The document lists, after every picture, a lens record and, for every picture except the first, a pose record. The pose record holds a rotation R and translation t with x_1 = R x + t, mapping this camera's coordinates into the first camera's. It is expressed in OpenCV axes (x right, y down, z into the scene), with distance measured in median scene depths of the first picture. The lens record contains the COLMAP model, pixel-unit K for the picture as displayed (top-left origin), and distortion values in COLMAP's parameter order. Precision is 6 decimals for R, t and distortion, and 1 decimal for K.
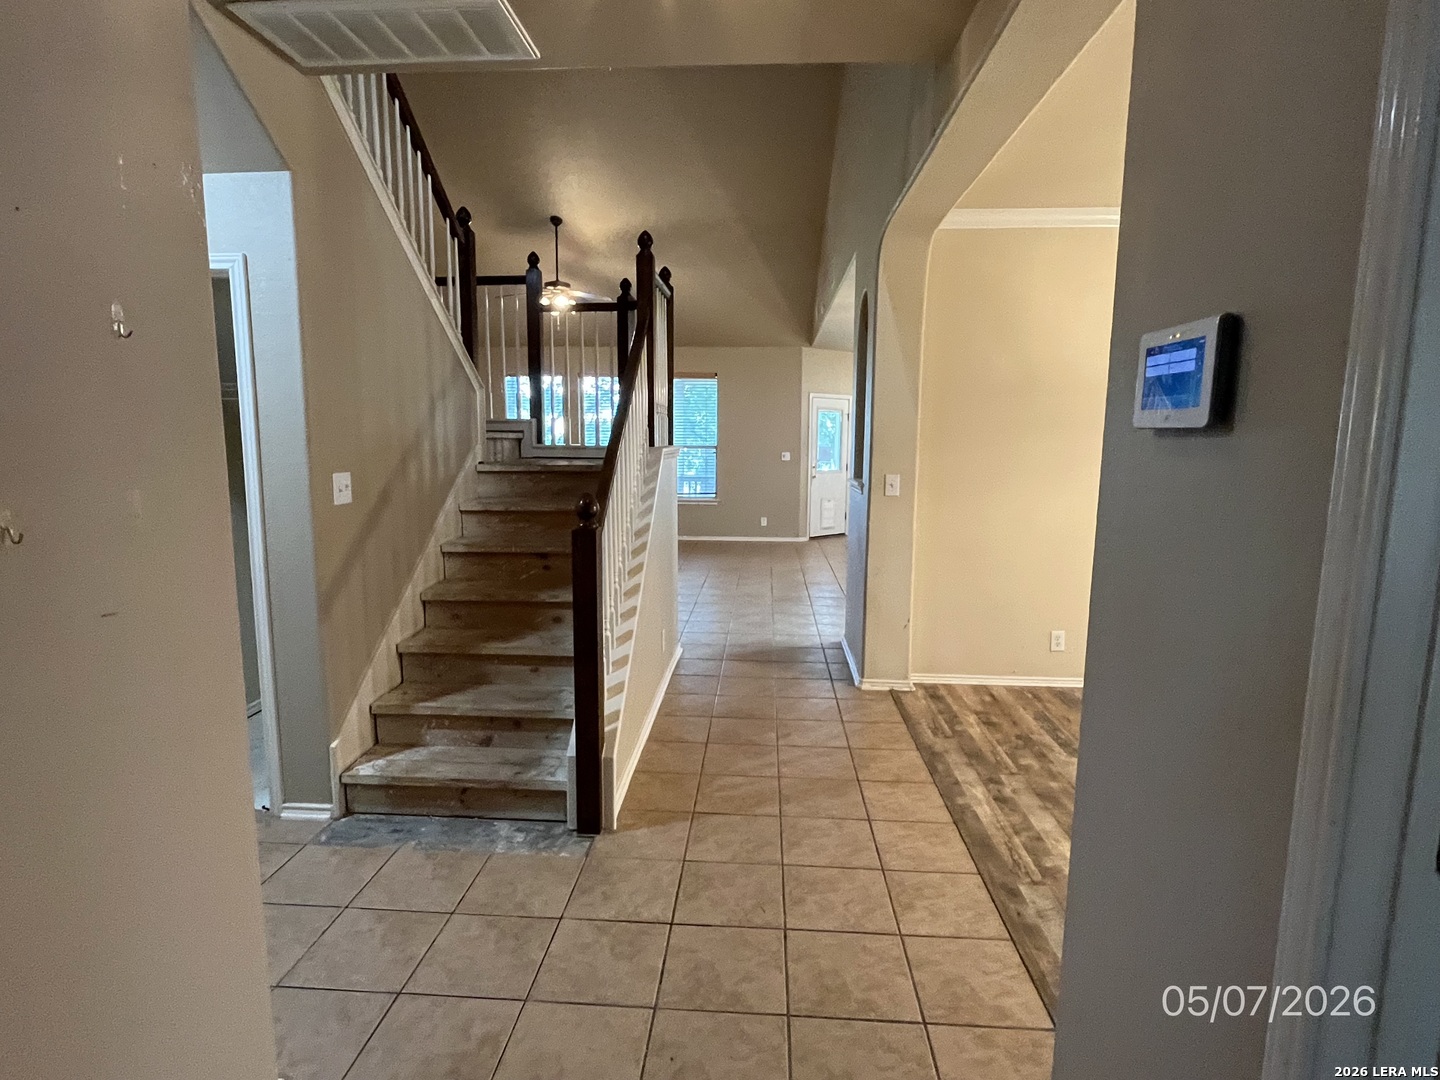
lens RADIAL K [[742.3, 0, 721.7], [0, 742.3, 541.3], [0, 0, 1]] dist [0.000409, -0.000553]
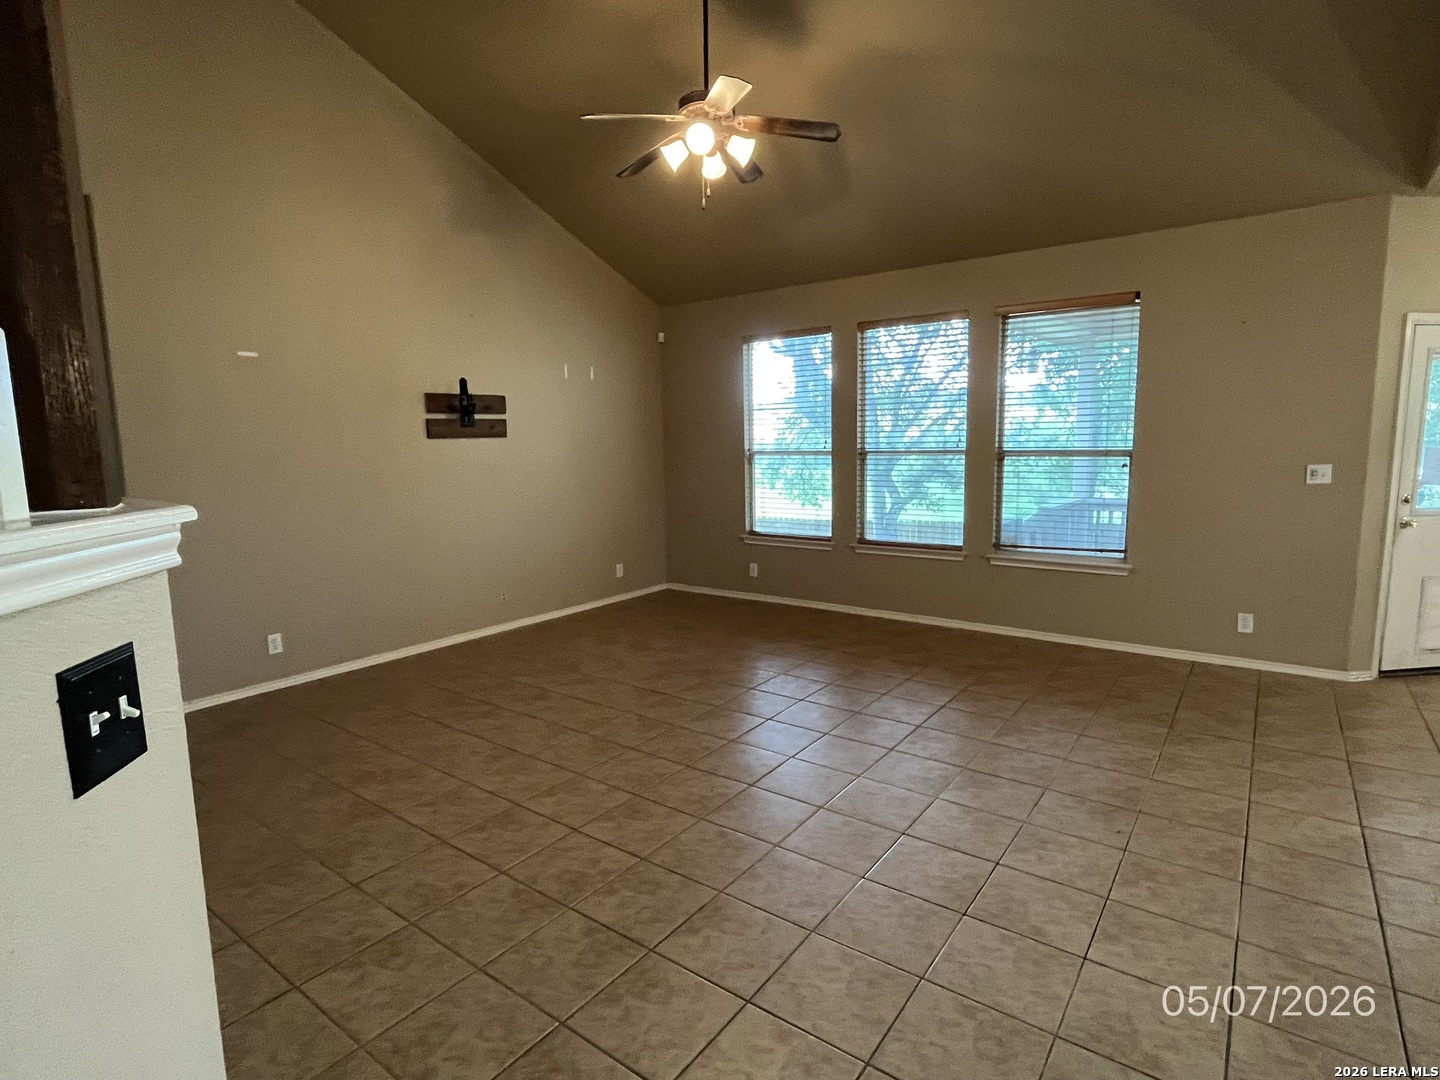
lens RADIAL K [[742.3, 0, 712.1], [0, 742.3, 544.6], [0, 0, 1]] dist [0.000409, -0.000553]
pose [[0.856172, 0.049403, -0.514324, 0.010731], [-0.050386, 0.998657, 0.012050, -0.062441], [0.514228, 0.015598, 0.857511, 0.466811]]
